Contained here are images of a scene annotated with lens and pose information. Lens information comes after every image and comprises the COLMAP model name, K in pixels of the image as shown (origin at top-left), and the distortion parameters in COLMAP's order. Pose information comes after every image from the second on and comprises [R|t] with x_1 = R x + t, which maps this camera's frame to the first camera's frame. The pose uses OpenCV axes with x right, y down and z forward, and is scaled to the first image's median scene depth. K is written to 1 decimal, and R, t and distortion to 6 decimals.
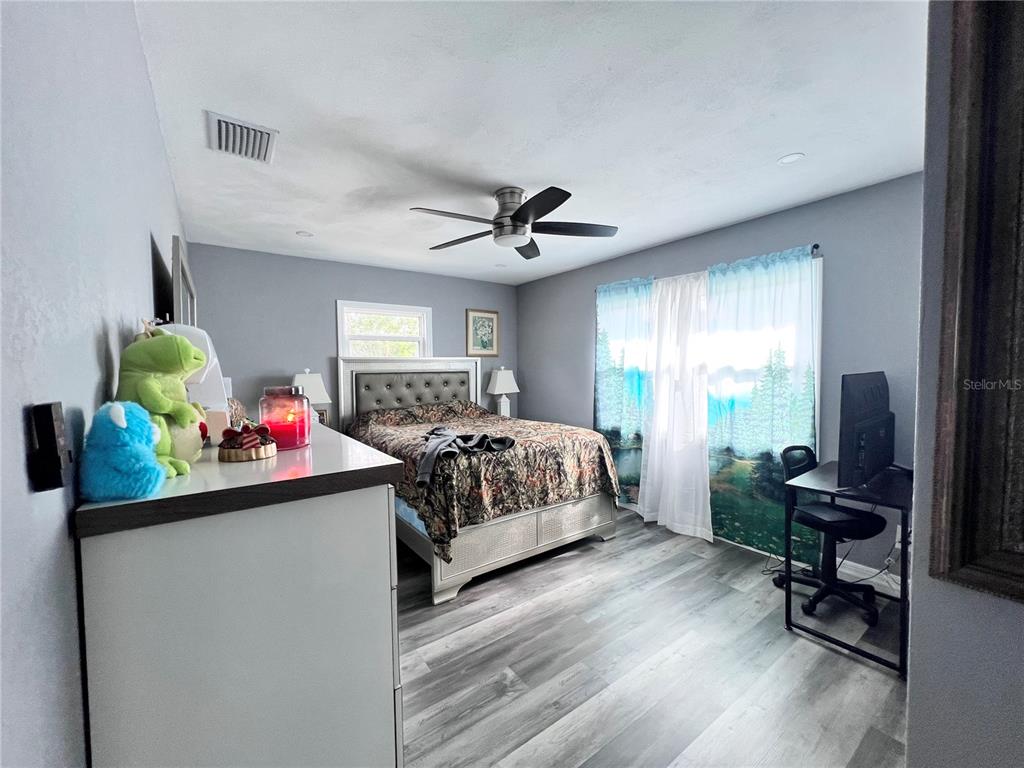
lens RADIAL K [[410.0, 0, 515.0], [0, 410.0, 387.4], [0, 0, 1]] dist [-0.003708, 0.001178]
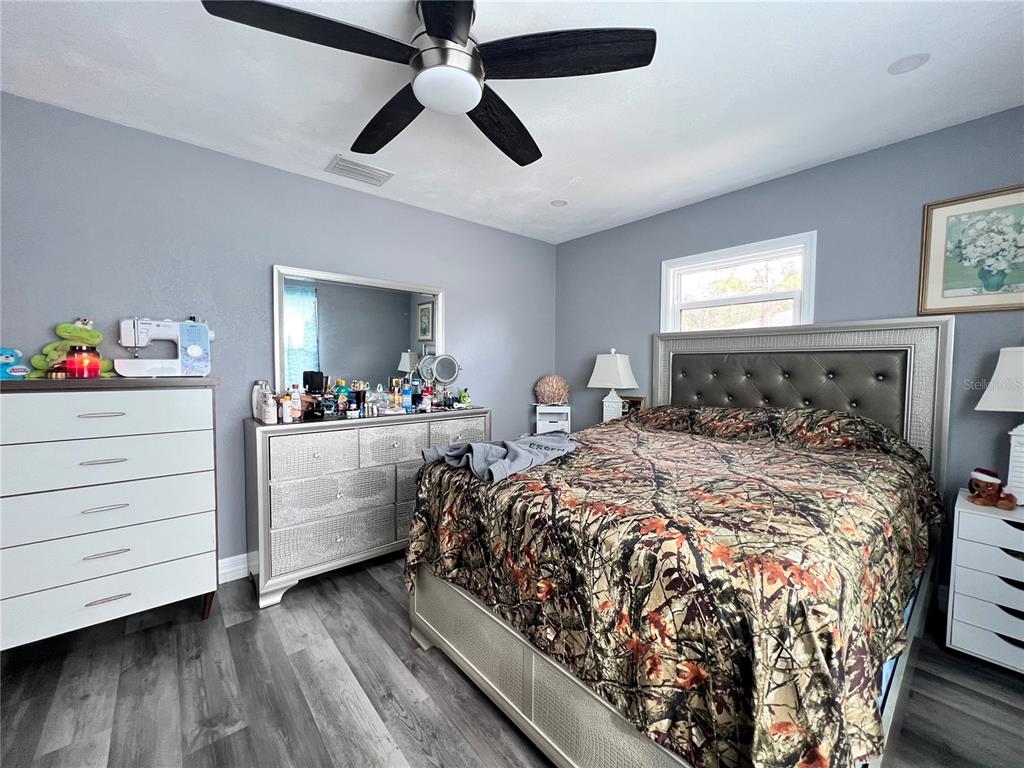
lens RADIAL K [[410.0, 0, 515.7], [0, 410.0, 380.7], [0, 0, 1]] dist [-0.003708, 0.001178]
pose [[0.082635, 0.056597, -0.994972, 0.487776], [-0.047269, 0.997485, 0.052814, -0.015386], [0.995458, 0.042667, 0.085102, 0.919535]]
